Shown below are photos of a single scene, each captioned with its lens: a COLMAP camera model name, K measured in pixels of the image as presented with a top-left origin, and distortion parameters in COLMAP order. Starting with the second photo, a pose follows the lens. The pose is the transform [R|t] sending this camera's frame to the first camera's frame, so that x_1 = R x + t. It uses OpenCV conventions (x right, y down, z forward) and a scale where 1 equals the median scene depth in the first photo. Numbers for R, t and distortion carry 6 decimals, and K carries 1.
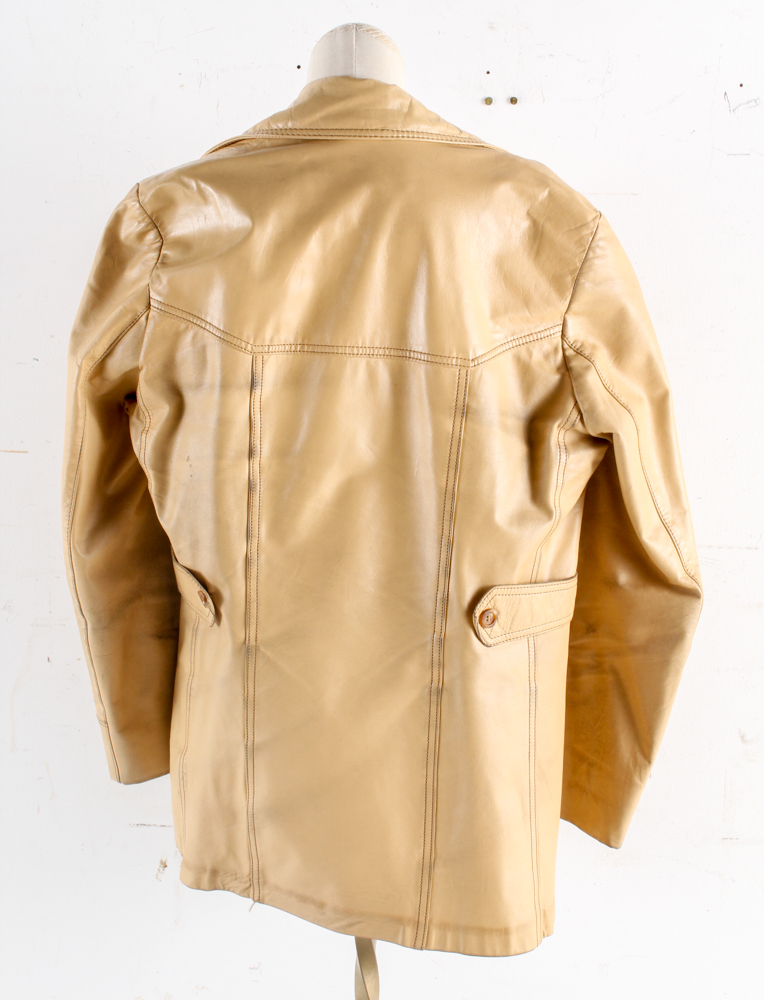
lens RADIAL K [[1800.6, 0, 372.3], [0, 1800.6, 470.3], [0, 0, 1]] dist [-0.015097, 0.000000]
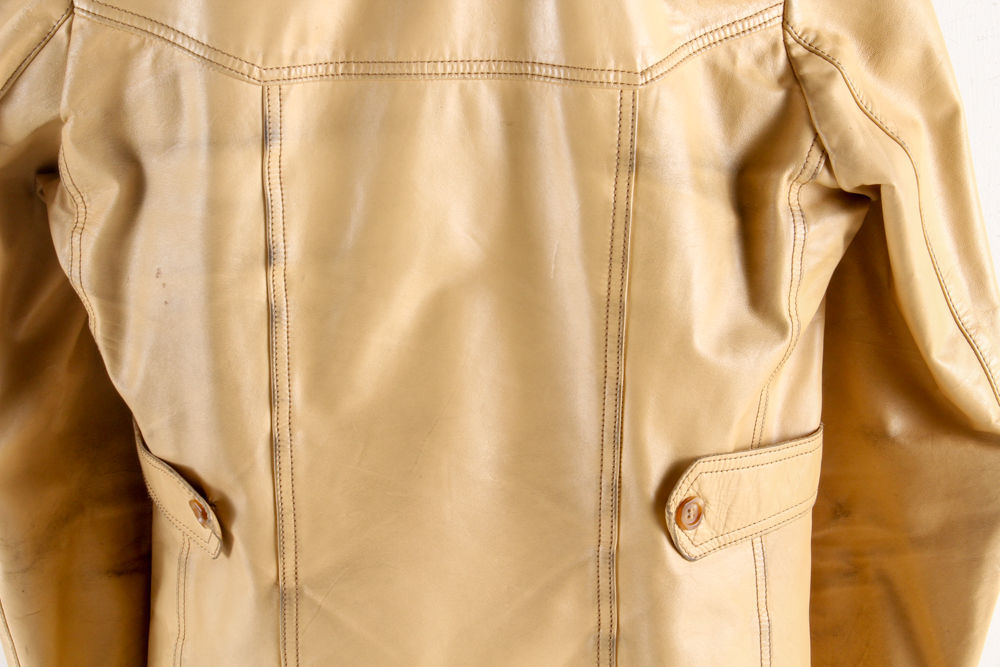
lens RADIAL K [[2308.0, 0, 469.0], [0, 2308.0, 326.9], [0, 0, 1]] dist [0.067286, 0.000000]
pose [[0.995606, -0.063360, 0.068948, -0.055176], [0.060525, 0.997263, 0.042462, -0.014528], [-0.071450, -0.038102, 0.996716, 0.257025]]
